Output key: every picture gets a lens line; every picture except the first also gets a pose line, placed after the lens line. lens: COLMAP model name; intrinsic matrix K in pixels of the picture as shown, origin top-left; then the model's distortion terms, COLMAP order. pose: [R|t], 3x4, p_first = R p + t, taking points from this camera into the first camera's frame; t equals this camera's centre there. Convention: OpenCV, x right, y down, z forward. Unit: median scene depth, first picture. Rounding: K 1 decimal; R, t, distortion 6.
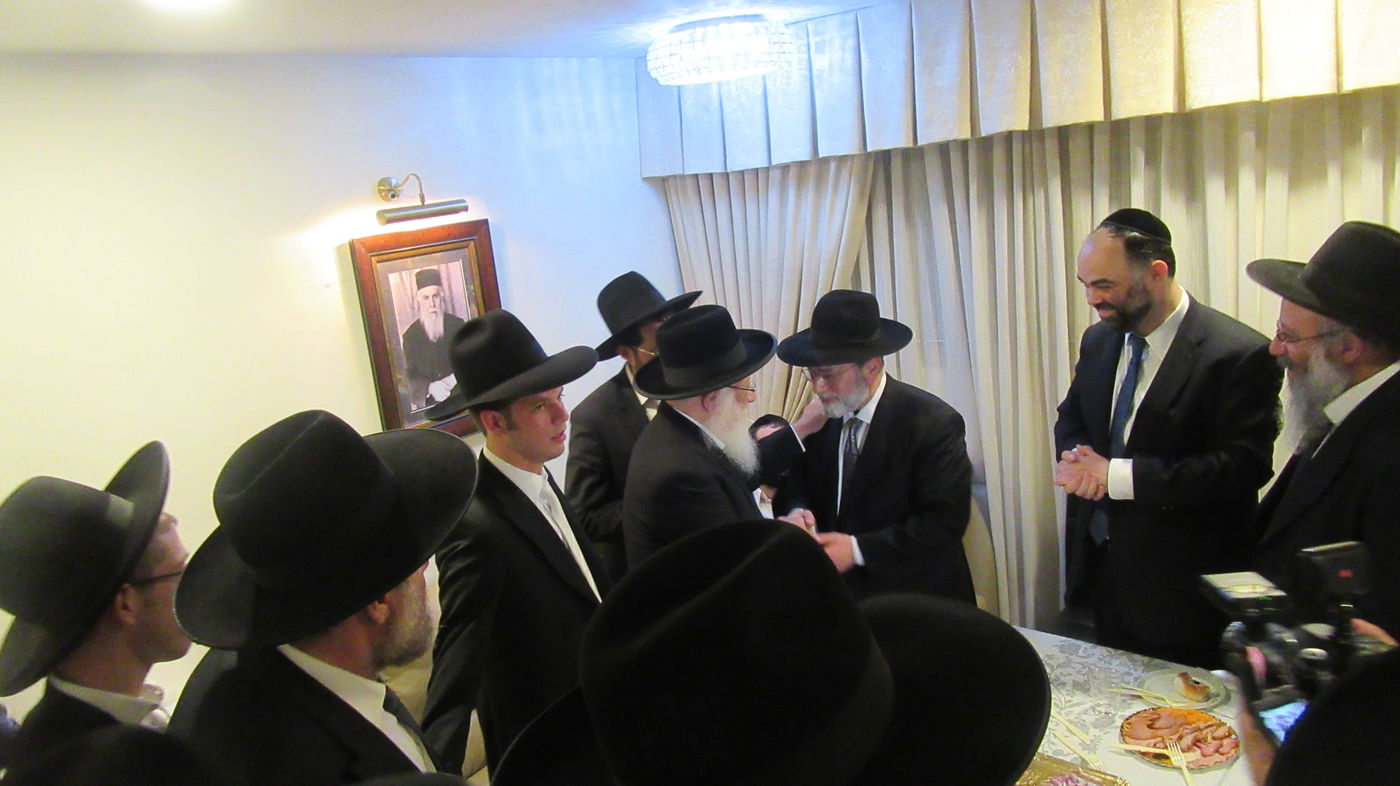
lens RADIAL K [[1065.4, 0, 693.6], [0, 1065.4, 390.4], [0, 0, 1]] dist [0.003202, -0.004219]
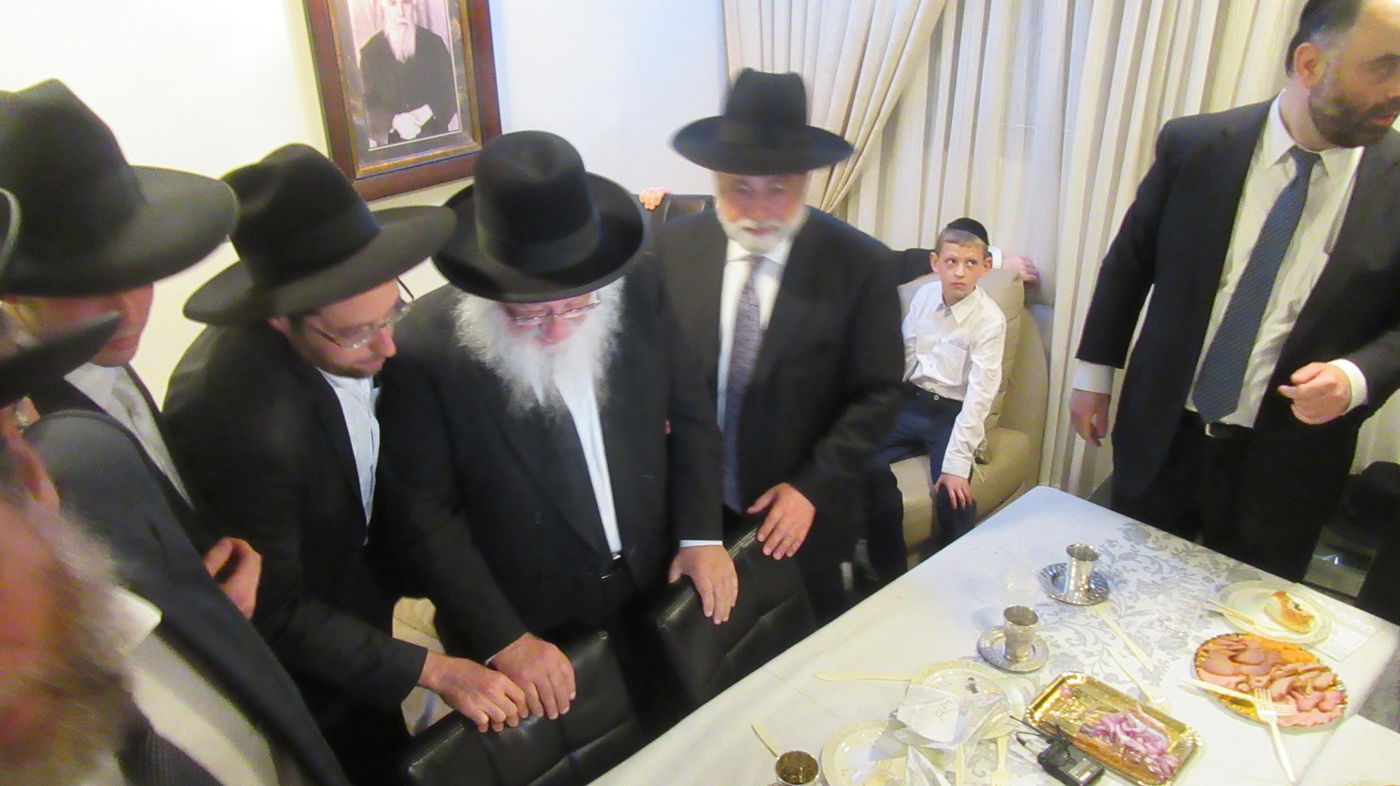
lens RADIAL K [[1046.3, 0, 697.0], [0, 1046.3, 398.5], [0, 0, 1]] dist [-0.011532, -0.000786]
pose [[0.993943, 0.108989, -0.014104, 0.019281], [-0.102626, 0.966410, 0.235625, -0.011710], [0.039310, -0.232750, 0.971742, 0.239319]]
